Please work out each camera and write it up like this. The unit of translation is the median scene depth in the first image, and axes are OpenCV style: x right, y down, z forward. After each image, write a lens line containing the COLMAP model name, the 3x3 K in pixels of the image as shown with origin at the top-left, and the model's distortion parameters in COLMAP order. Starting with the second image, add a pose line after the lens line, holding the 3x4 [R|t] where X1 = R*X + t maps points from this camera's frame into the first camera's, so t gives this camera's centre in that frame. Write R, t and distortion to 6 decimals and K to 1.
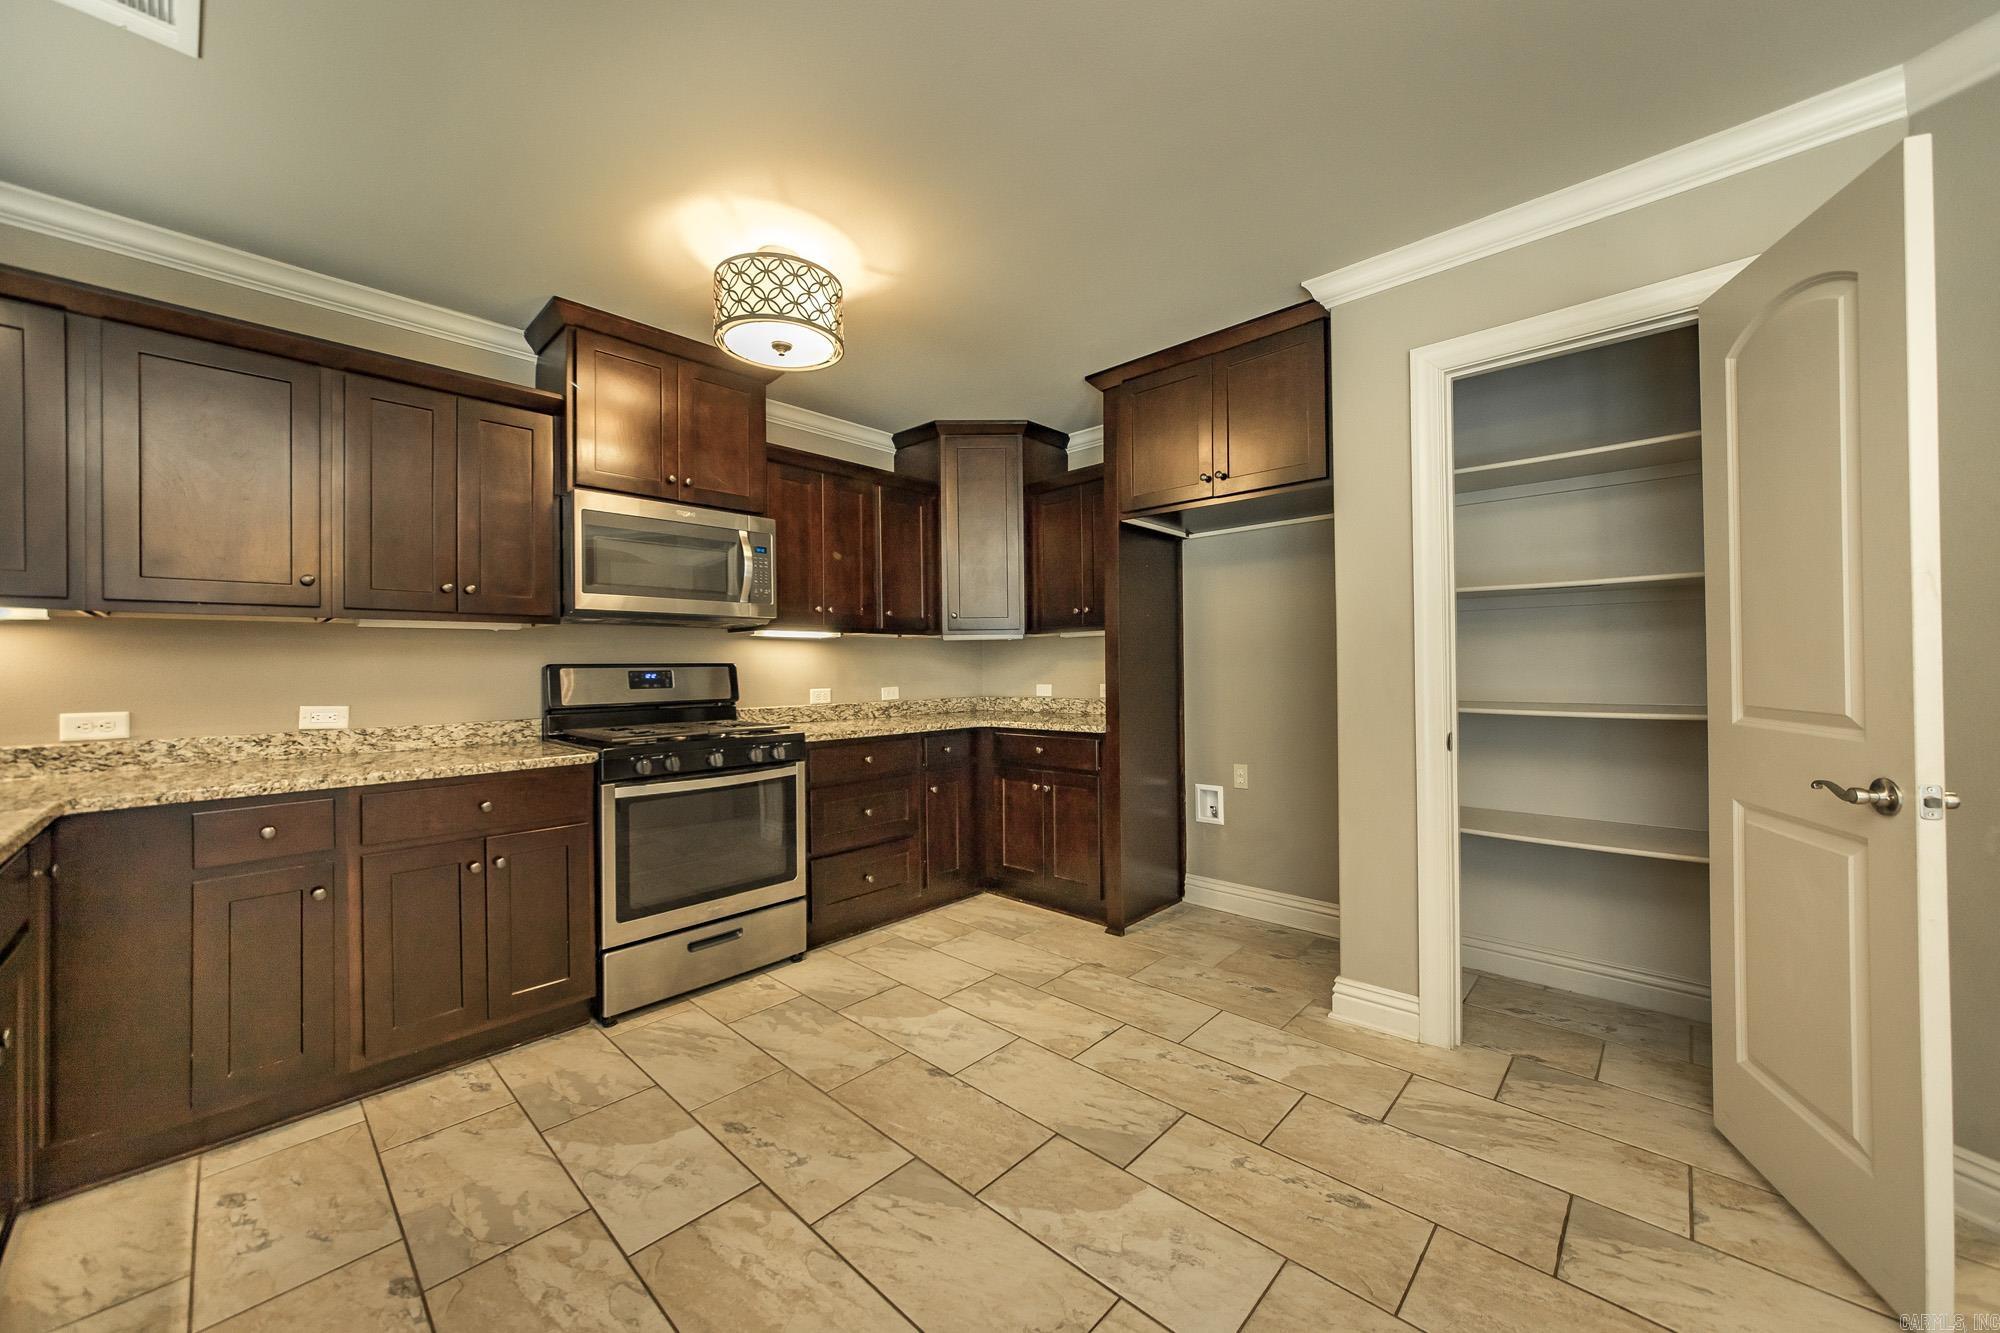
lens RADIAL K [[724.1, 0, 1000.8], [0, 724.1, 670.8], [0, 0, 1]] dist [-0.008550, 0.002464]
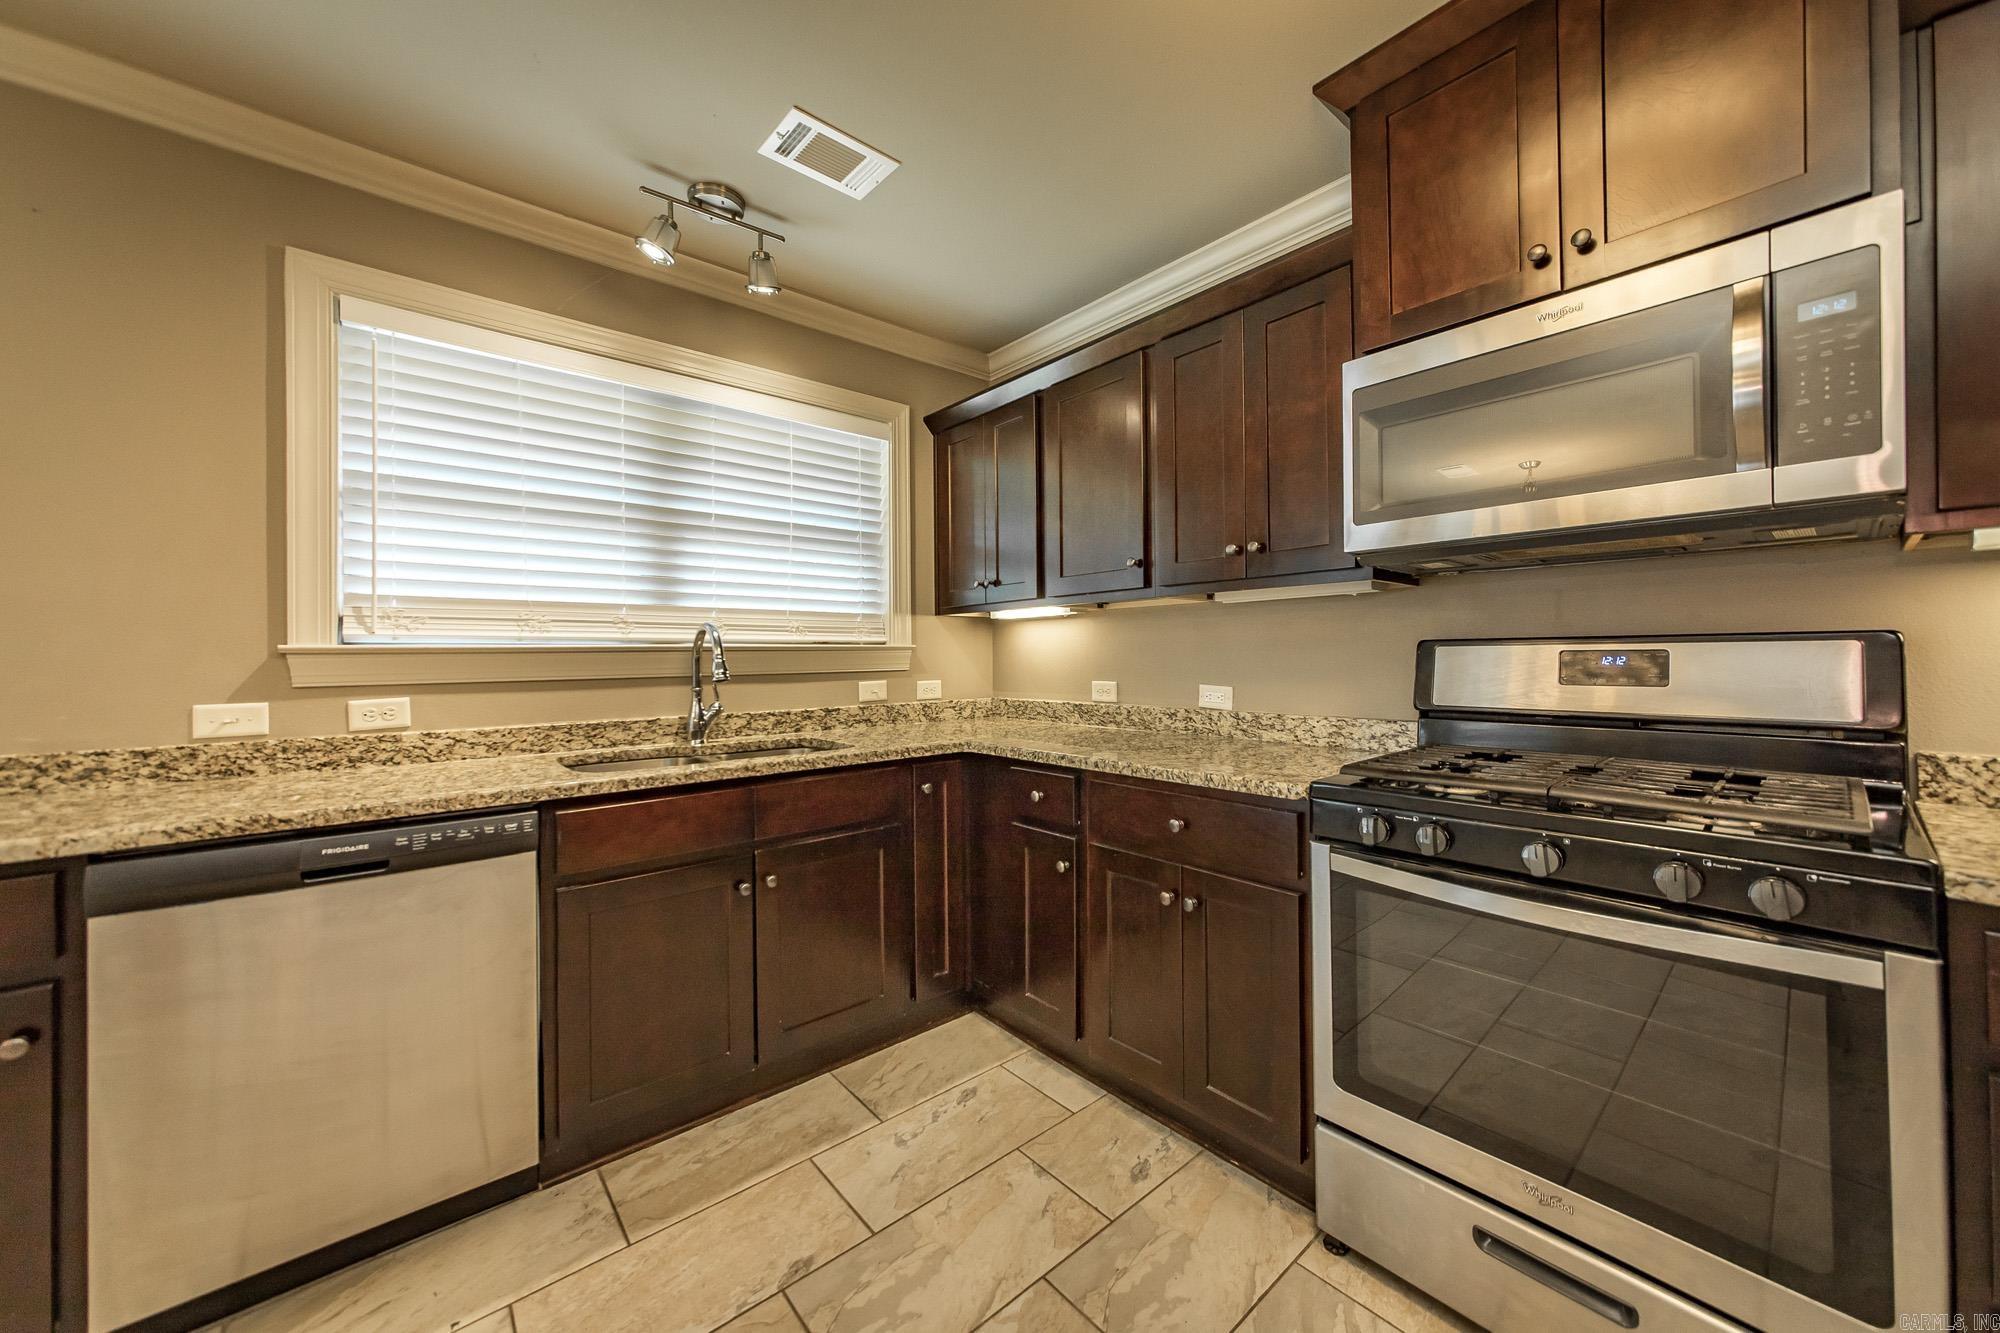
lens RADIAL K [[724.1, 0, 1012.9], [0, 724.1, 650.9], [0, 0, 1]] dist [-0.008550, 0.002464]
pose [[-0.104789, 0.006292, -0.994475, 0.074680], [0.003882, 0.999975, 0.005918, -0.005383], [0.994487, -0.003241, -0.104811, 0.820931]]
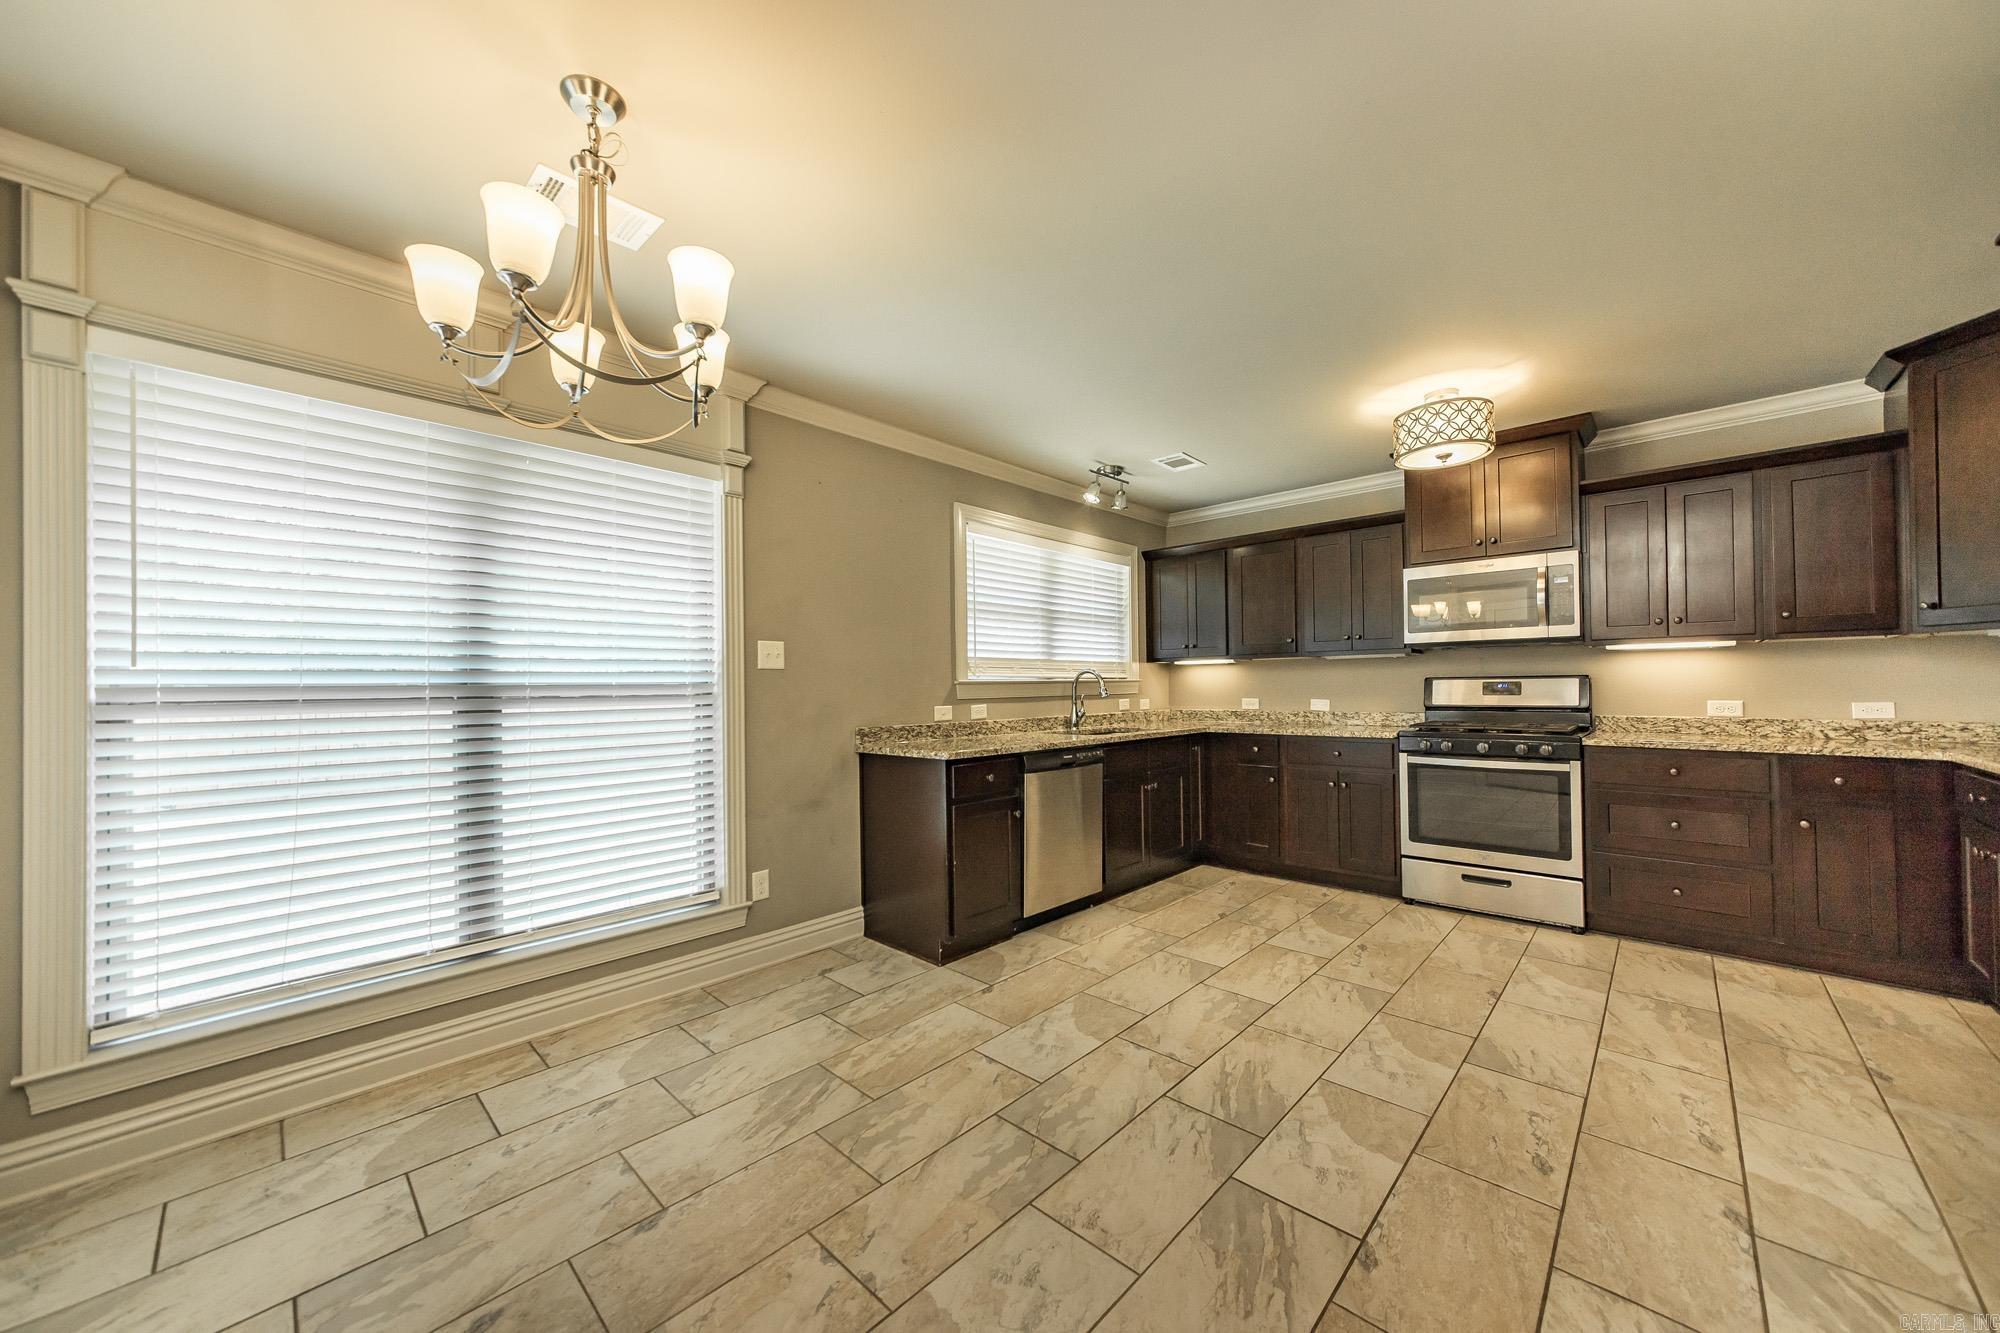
lens RADIAL K [[724.1, 0, 1007.9], [0, 724.1, 678.0], [0, 0, 1]] dist [-0.008550, 0.002464]
pose [[0.003656, -0.002104, -0.999991, 1.076170], [0.004877, 0.999986, -0.002086, -0.010445], [0.999981, -0.004870, 0.003666, 0.115790]]
